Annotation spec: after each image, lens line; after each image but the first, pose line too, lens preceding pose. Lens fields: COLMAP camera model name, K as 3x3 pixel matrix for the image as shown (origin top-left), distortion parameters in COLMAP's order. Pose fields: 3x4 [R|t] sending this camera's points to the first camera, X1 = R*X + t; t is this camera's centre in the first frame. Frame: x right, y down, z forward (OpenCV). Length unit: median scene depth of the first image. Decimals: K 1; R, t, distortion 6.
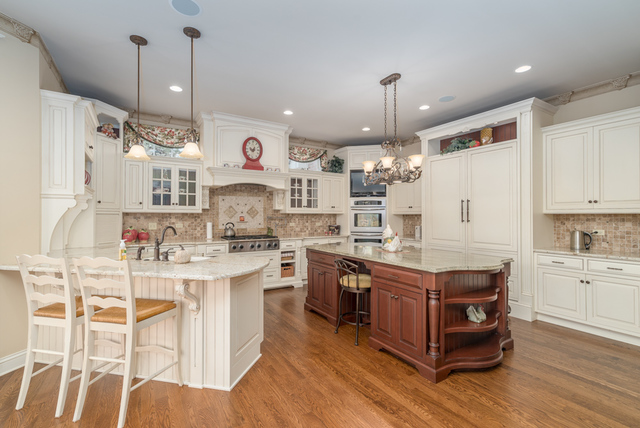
lens RADIAL K [[295.4, 0, 320.3], [0, 295.4, 210.5], [0, 0, 1]] dist [0.000495, 0.005068]
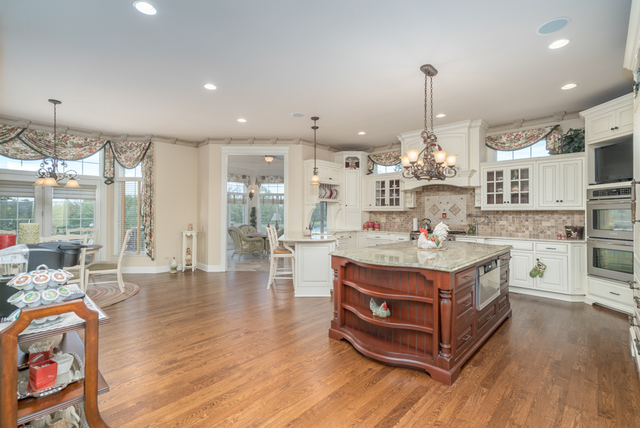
lens RADIAL K [[295.4, 0, 316.6], [0, 295.4, 213.1], [0, 0, 1]] dist [0.000495, 0.005068]
pose [[0.236272, -0.003029, -0.971682, 0.670139], [0.013010, 0.999915, 0.000047, 0.011663], [0.971600, -0.012653, 0.236291, 0.257282]]
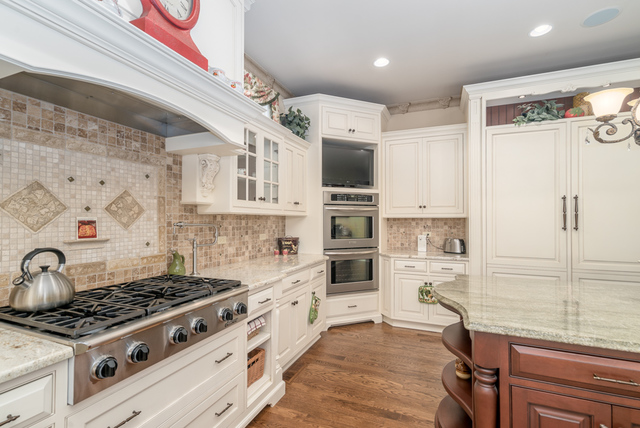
lens RADIAL K [[295.4, 0, 331.6], [0, 295.4, 213.7], [0, 0, 1]] dist [0.000495, 0.005068]
pose [[0.803187, 0.013098, 0.595583, -0.234090], [-0.013098, 0.999905, -0.004326, 0.009506], [-0.595583, -0.004326, 0.803282, 0.590533]]
